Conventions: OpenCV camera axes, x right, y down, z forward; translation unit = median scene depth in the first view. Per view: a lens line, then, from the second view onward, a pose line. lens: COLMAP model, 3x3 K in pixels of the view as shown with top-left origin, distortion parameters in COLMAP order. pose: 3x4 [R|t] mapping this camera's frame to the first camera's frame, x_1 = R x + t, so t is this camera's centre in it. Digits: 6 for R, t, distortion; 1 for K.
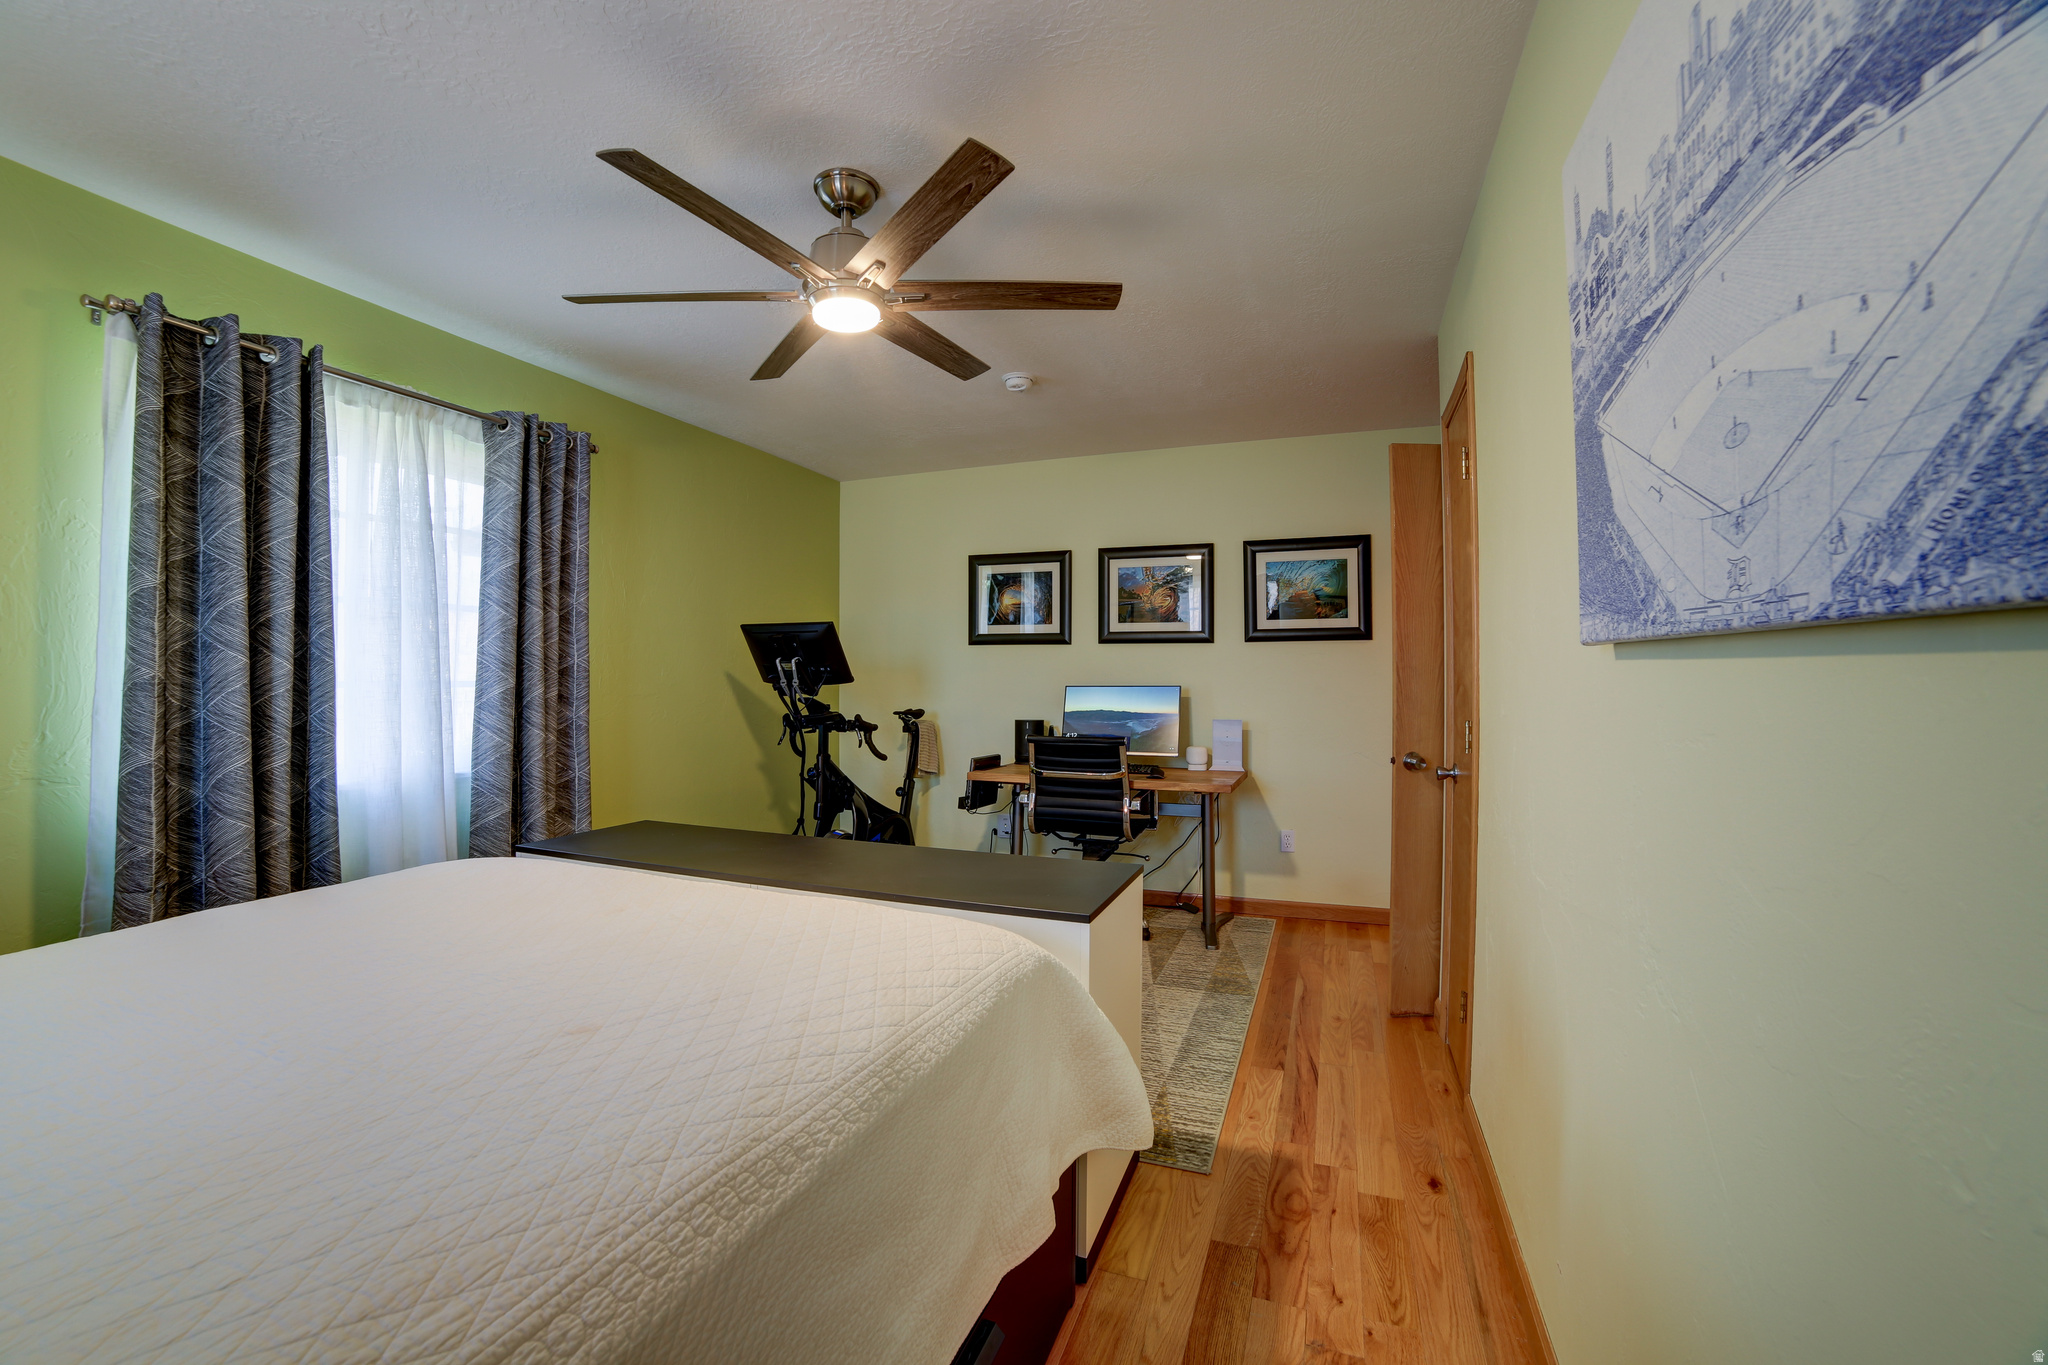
lens RADIAL K [[833.1, 0, 1010.9], [0, 833.1, 679.8], [0, 0, 1]] dist [-0.103136, 0.034694]
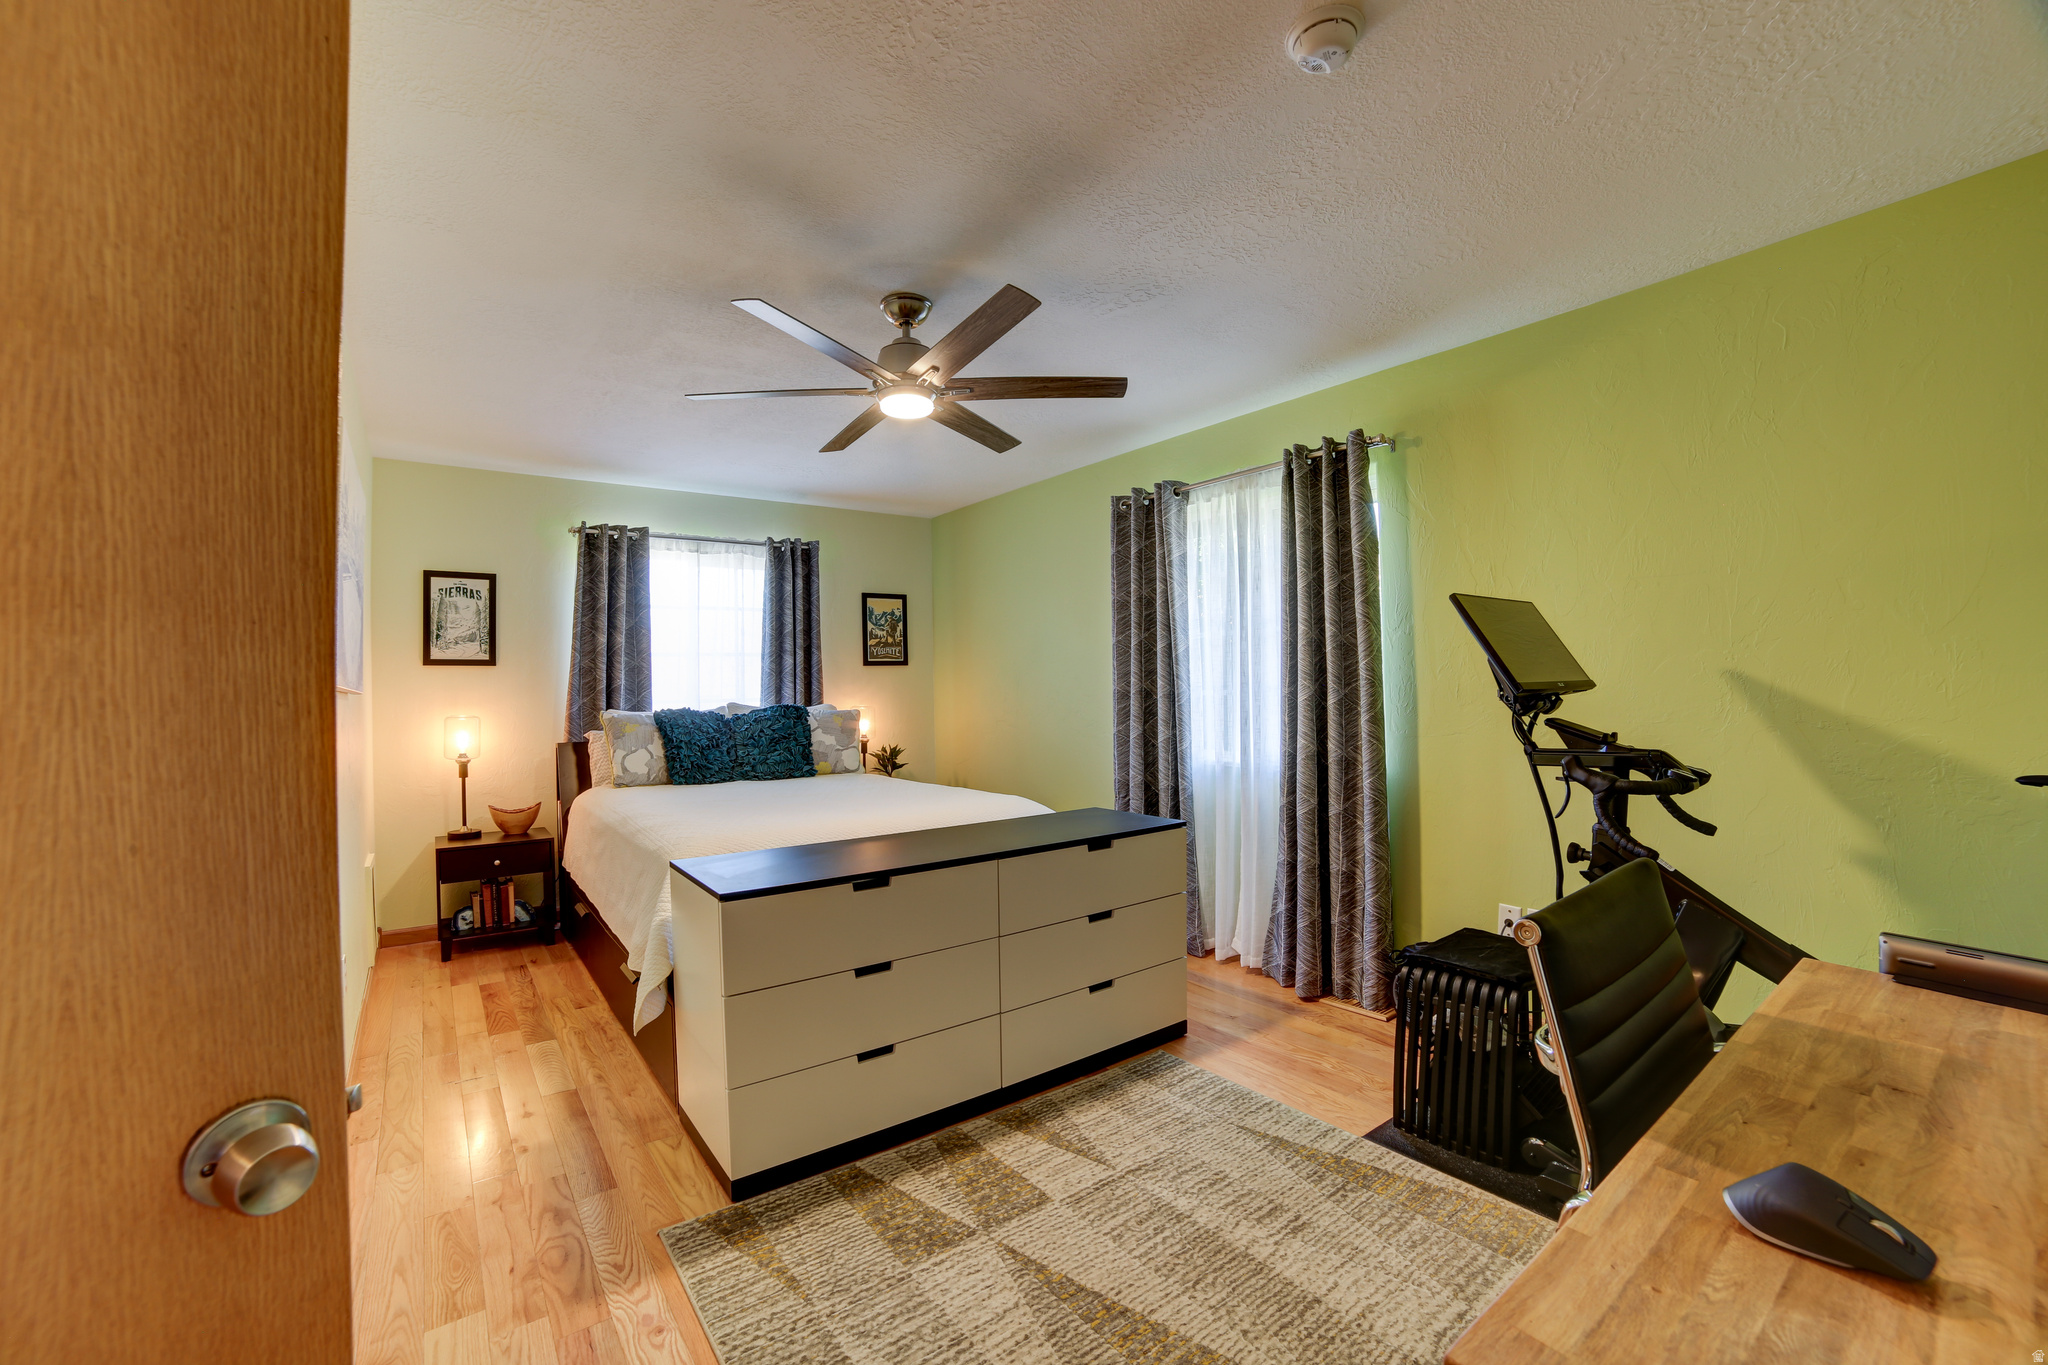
lens RADIAL K [[833.1, 0, 1010.9], [0, 833.1, 679.8], [0, 0, 1]] dist [-0.103136, 0.034694]
pose [[-0.535382, -0.000604, -0.844610, 1.874353], [0.017416, 0.999779, -0.011755, -0.016116], [0.844431, -0.021004, -0.535253, 4.326063]]
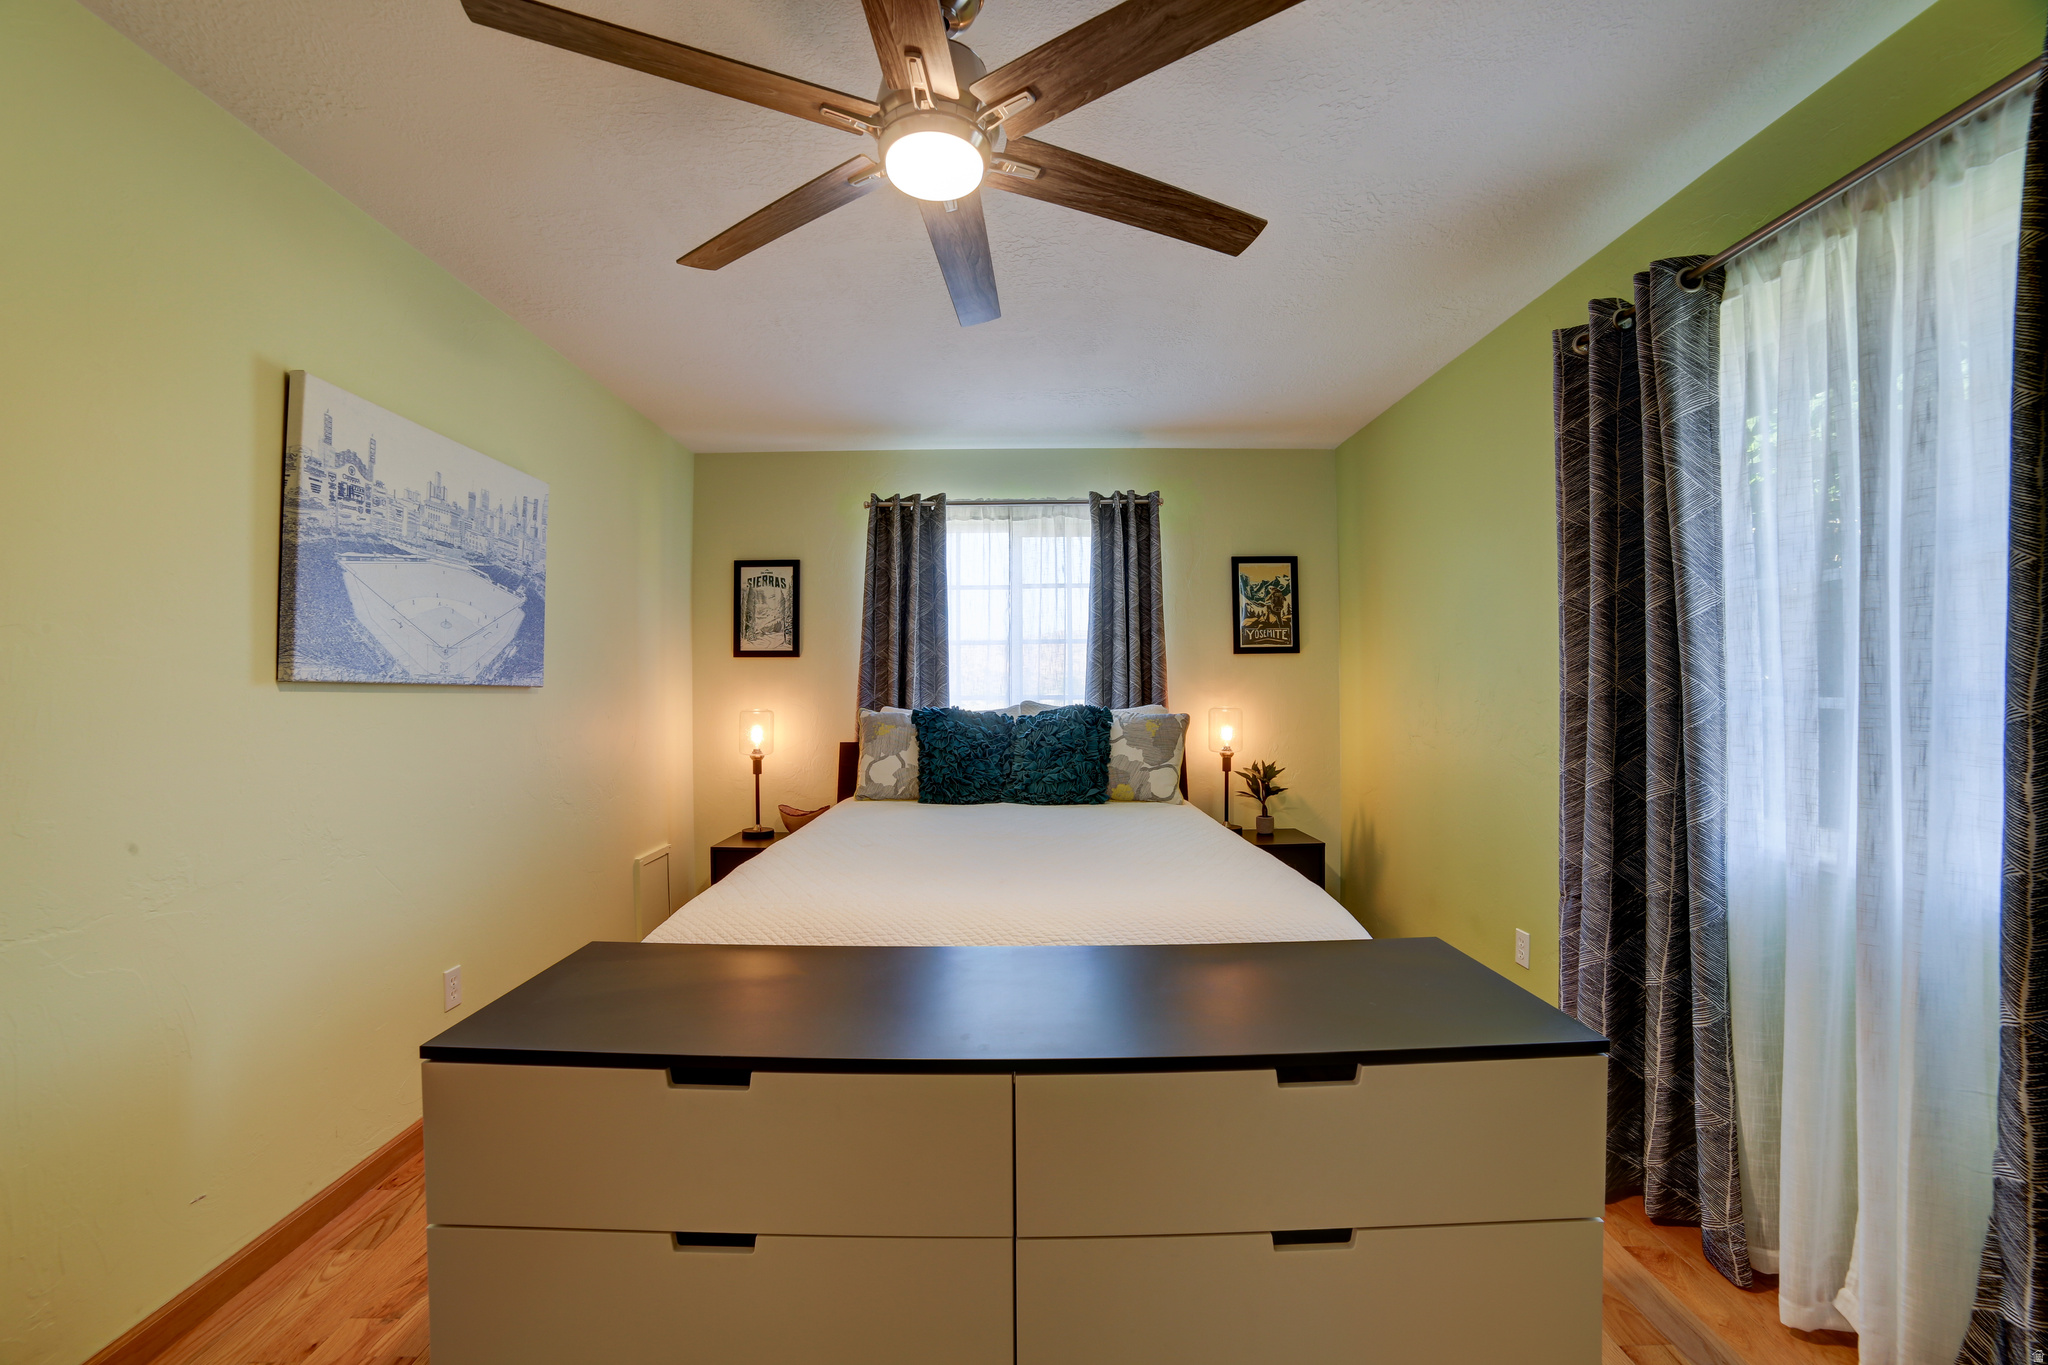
lens RADIAL K [[833.1, 0, 1010.9], [0, 833.1, 679.8], [0, 0, 1]] dist [-0.103136, 0.034694]
pose [[-0.932404, 0.001811, -0.361414, -0.045326], [0.005489, 0.999943, -0.009149, -0.033020], [0.361377, -0.010515, -0.932360, 3.930185]]
